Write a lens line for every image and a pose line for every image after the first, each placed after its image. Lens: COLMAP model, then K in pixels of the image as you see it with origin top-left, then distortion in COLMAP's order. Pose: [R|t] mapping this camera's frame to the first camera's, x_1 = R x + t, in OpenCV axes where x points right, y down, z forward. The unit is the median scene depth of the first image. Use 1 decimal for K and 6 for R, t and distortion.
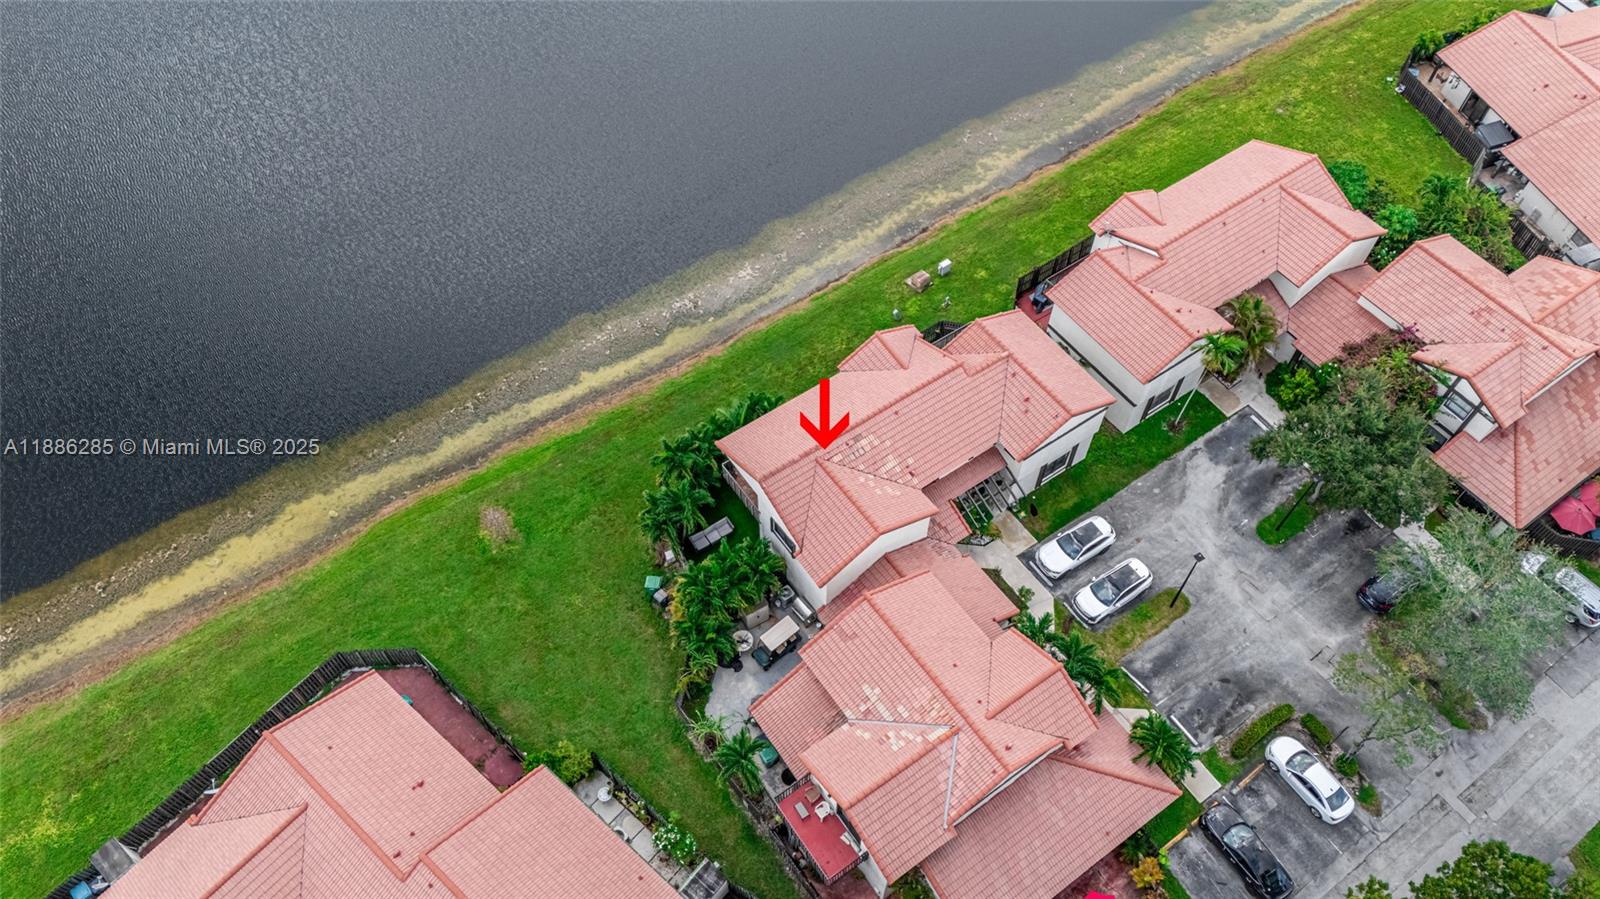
lens RADIAL K [[1177.2, 0, 806.2], [0, 1177.2, 453.6], [0, 0, 1]] dist [0.068951, -0.065196]
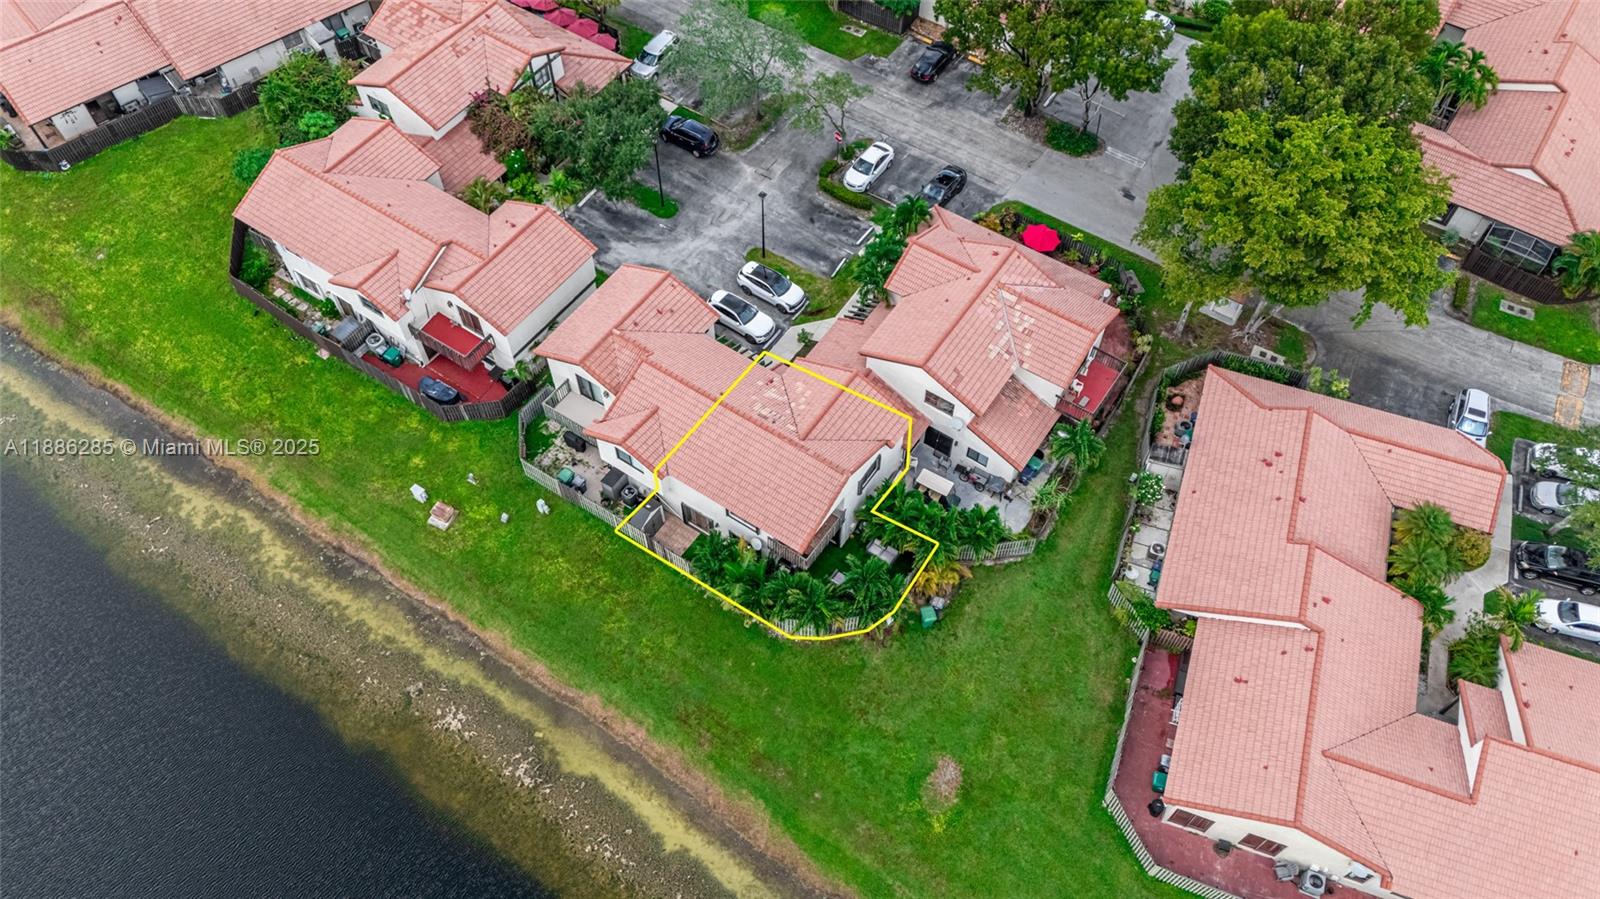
lens RADIAL K [[1177.2, 0, 806.2], [0, 1177.2, 453.6], [0, 0, 1]] dist [0.068951, -0.065196]
pose [[-0.353714, -0.782995, 0.511668, -0.467819], [0.772329, 0.064089, 0.631981, -0.568463], [-0.527631, 0.618717, 0.582061, 0.384038]]
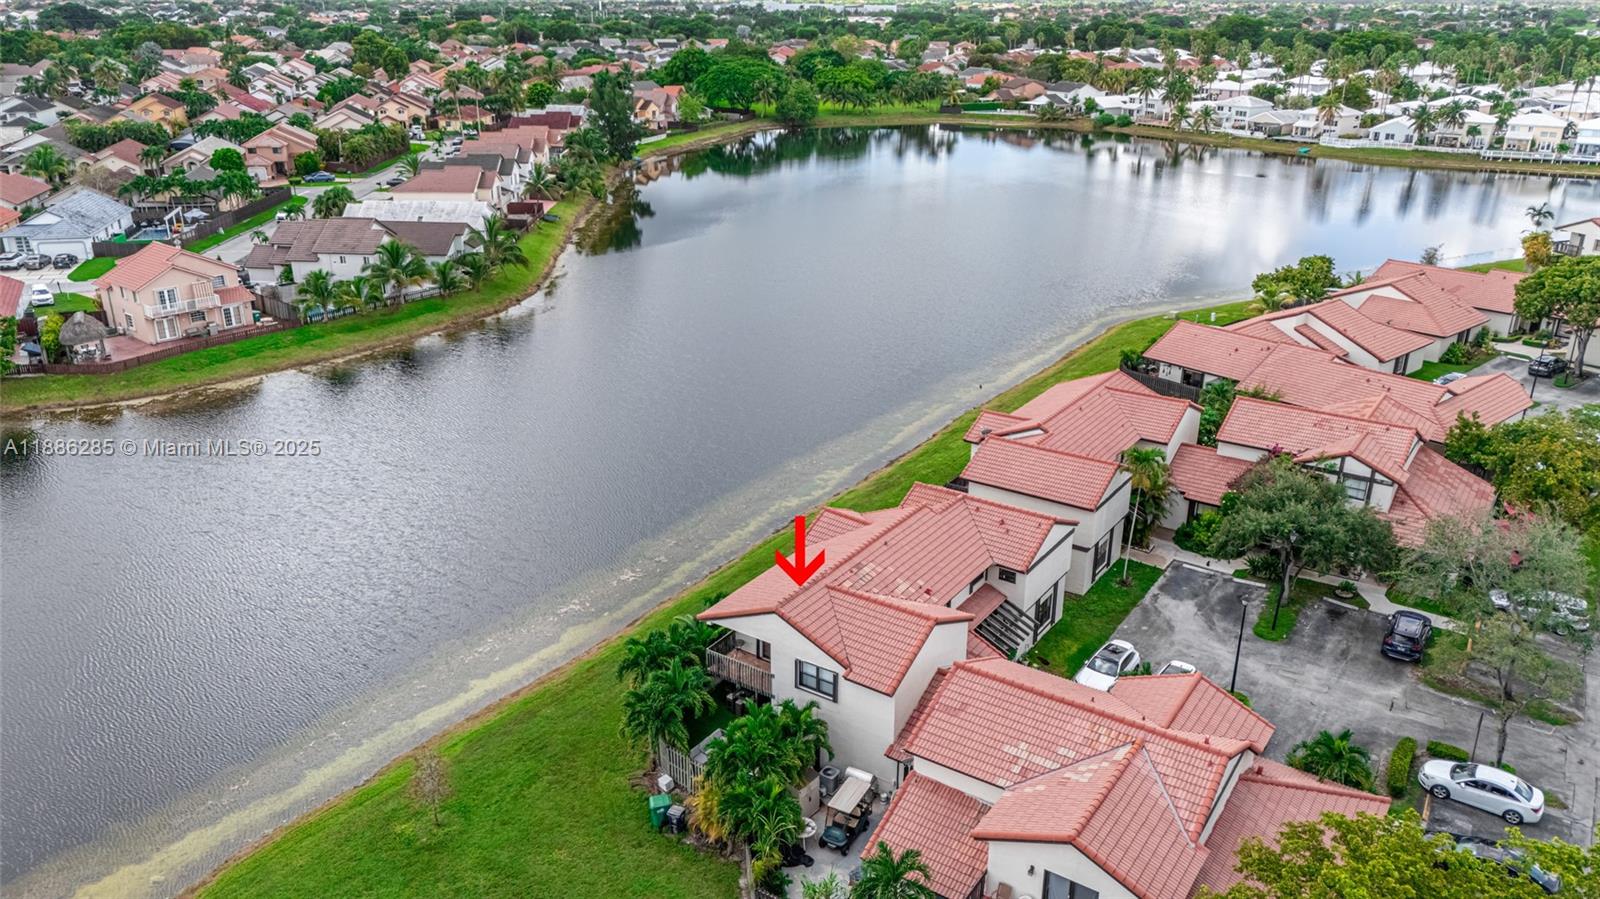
lens RADIAL K [[1183.0, 0, 803.8], [0, 1183.0, 447.2], [0, 0, 1]] dist [0.056308, -0.036516]
pose [[0.934415, -0.128280, 0.332284, -0.256579], [0.295074, 0.801300, -0.520432, 0.336227], [-0.199499, 0.584348, 0.786599, 0.238223]]
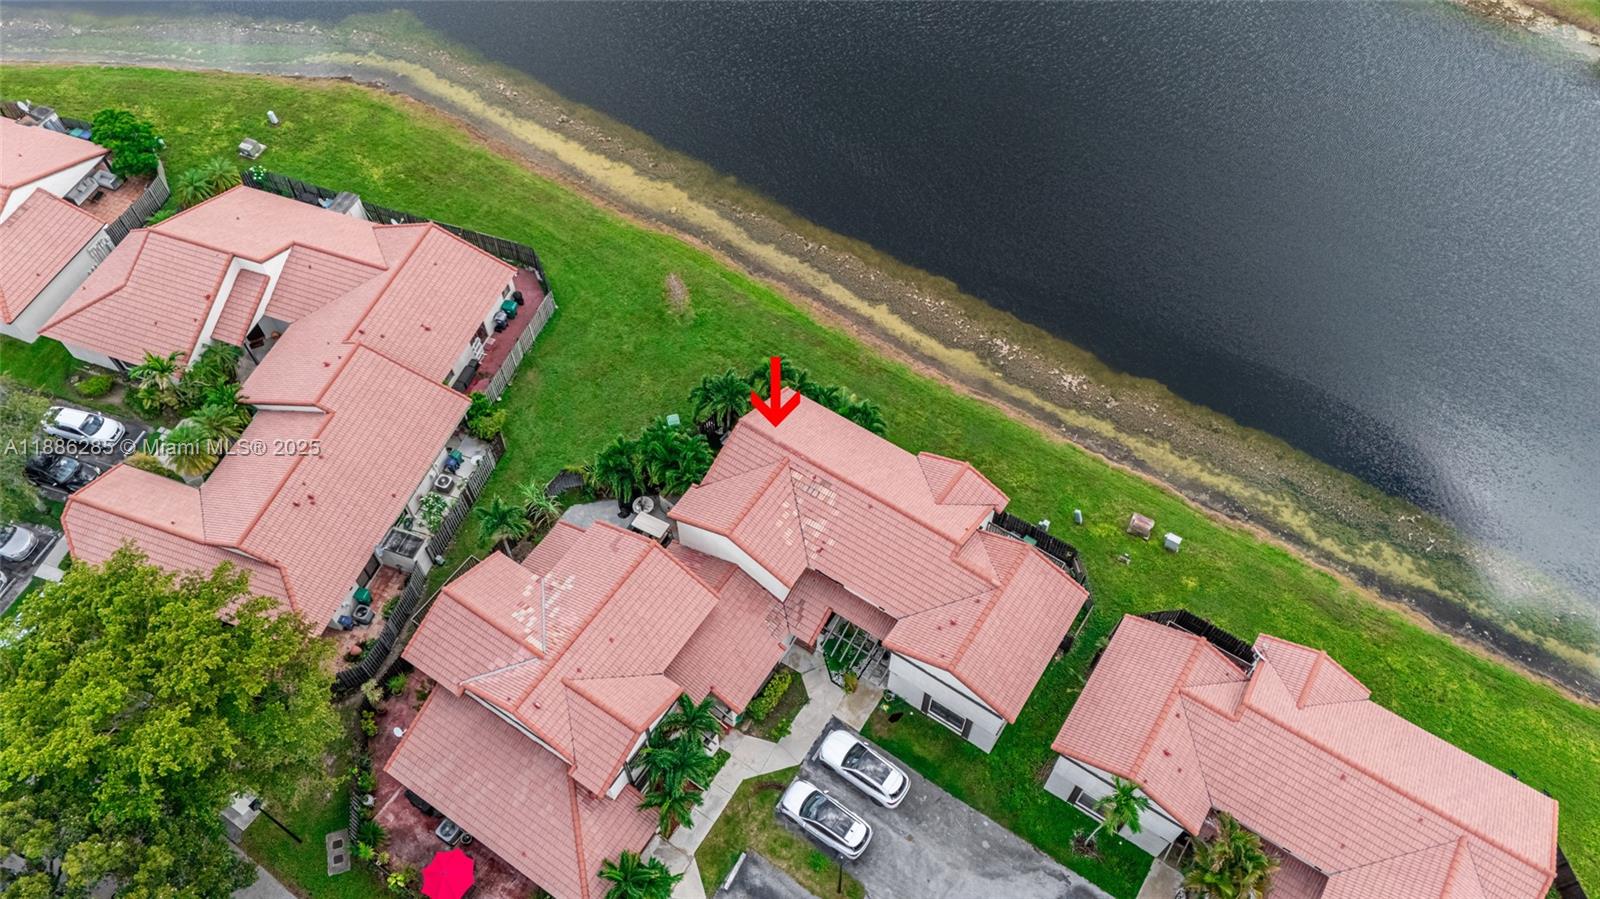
lens RADIAL K [[1177.2, 0, 806.2], [0, 1177.2, 453.6], [0, 0, 1]] dist [0.068951, -0.065196]
pose [[0.361262, 0.774028, -0.519971, 0.485890], [-0.777443, 0.557916, 0.290365, -0.275247], [0.514851, 0.299350, 0.803317, 0.184114]]
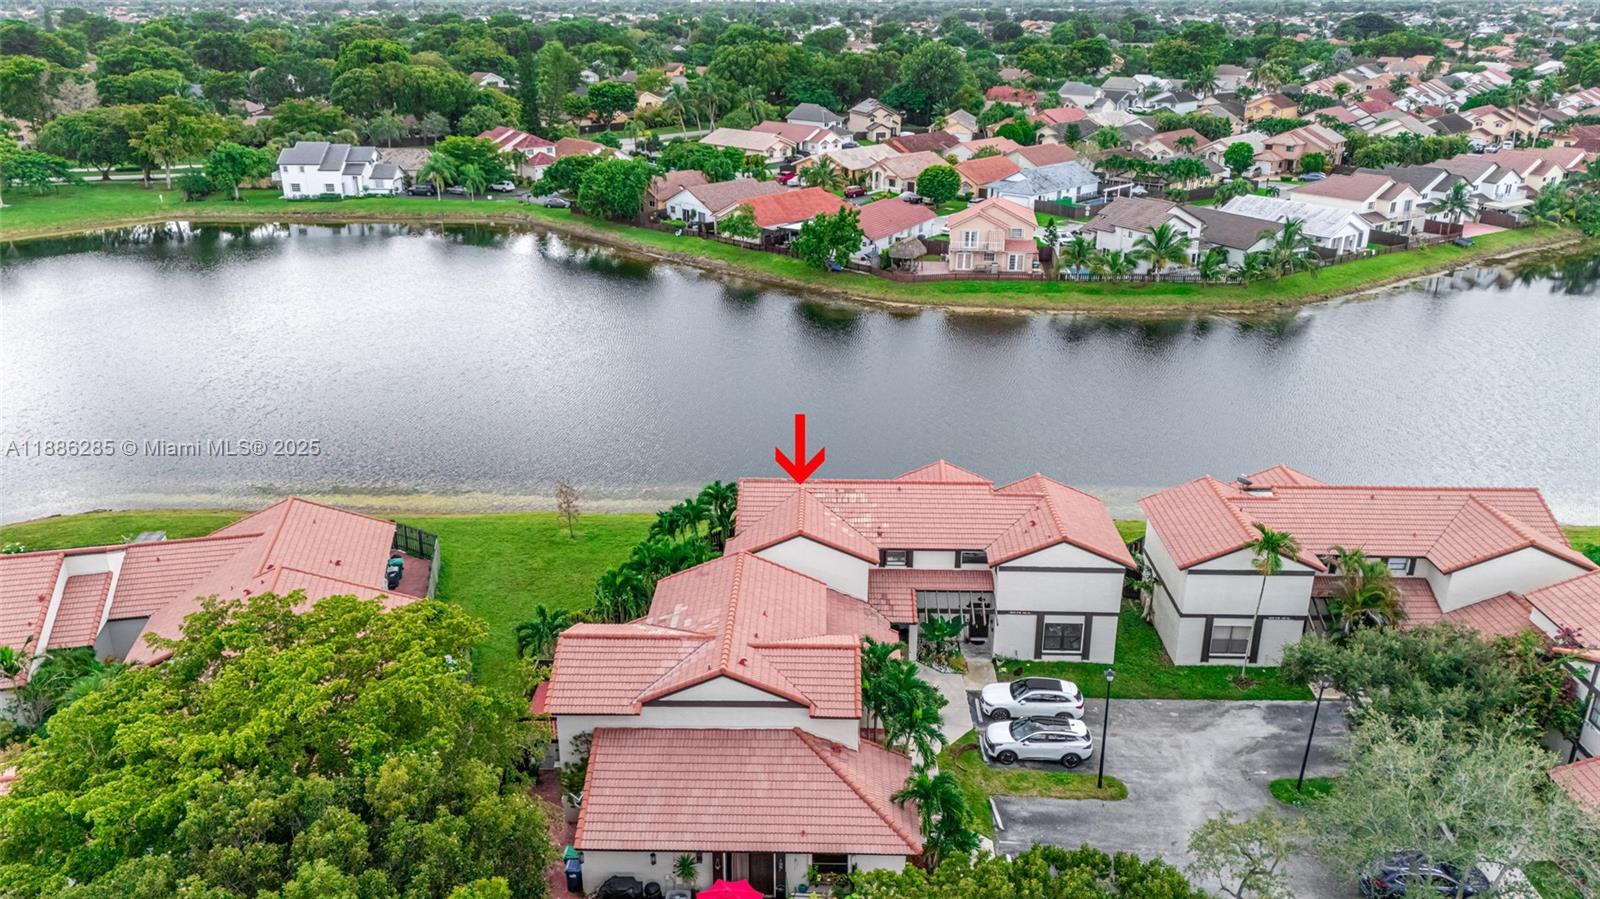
lens RADIAL K [[1177.2, 0, 806.2], [0, 1177.2, 453.6], [0, 0, 1]] dist [0.068951, -0.065196]
pose [[0.804372, 0.211241, -0.555304, 0.522672], [-0.491563, 0.761579, -0.422332, 0.374577], [0.333694, 0.612679, 0.716431, 0.228193]]
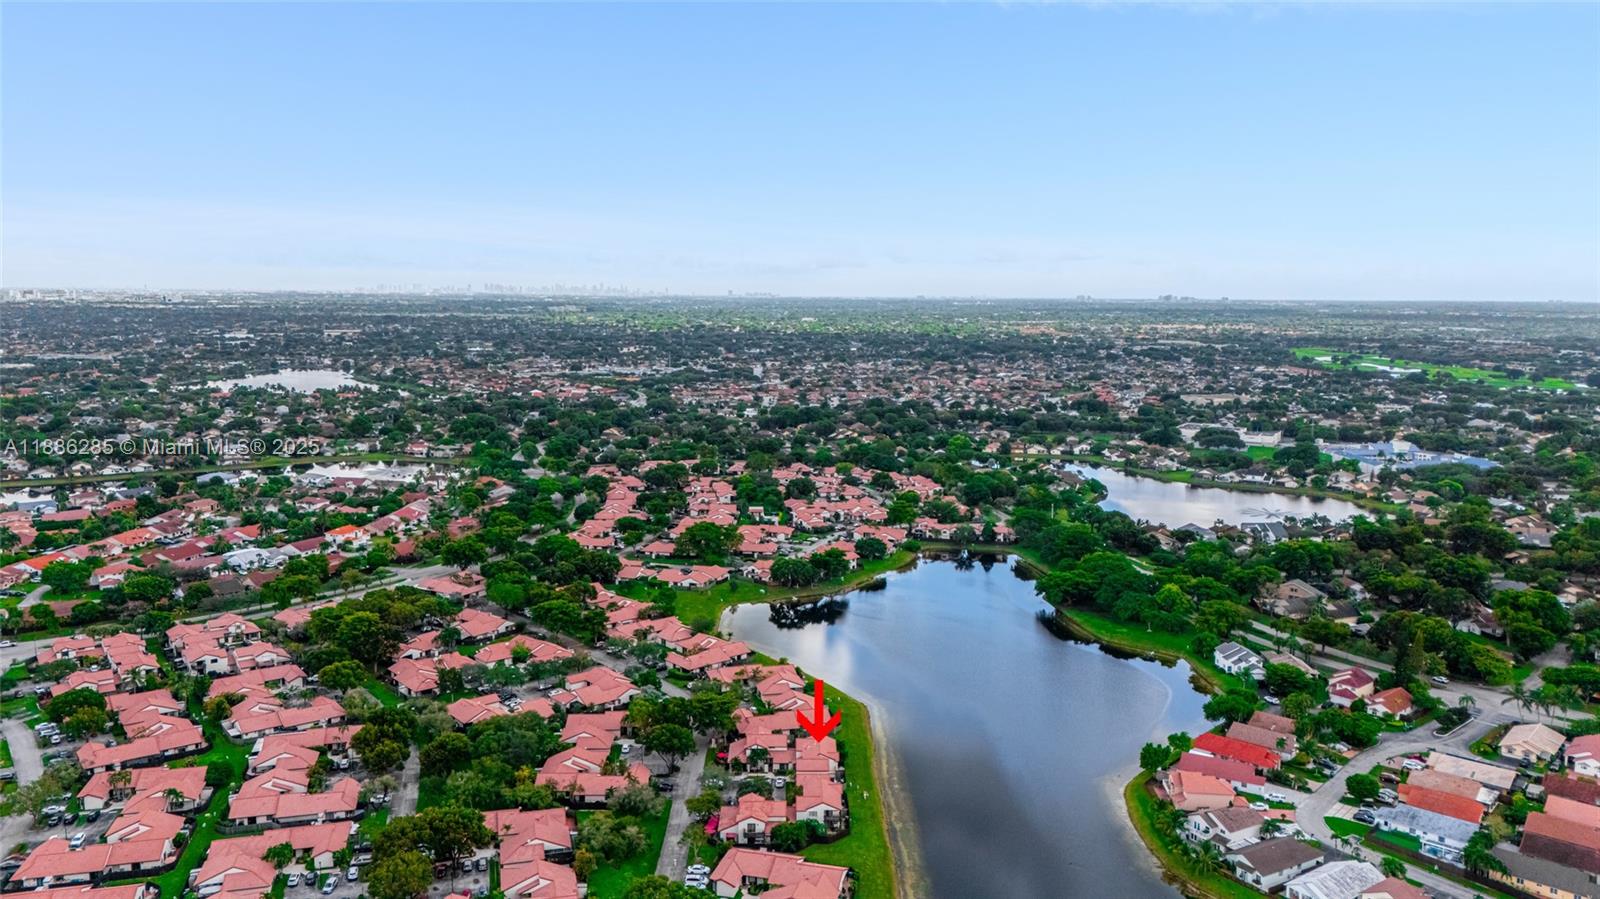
lens RADIAL K [[1177.2, 0, 806.2], [0, 1177.2, 453.6], [0, 0, 1]] dist [0.068951, -0.065196]
pose [[-0.567763, 0.103176, -0.816701, 3.658359], [-0.690179, 0.481067, 0.540581, -2.971991], [0.448662, 0.870592, -0.201922, 0.852073]]
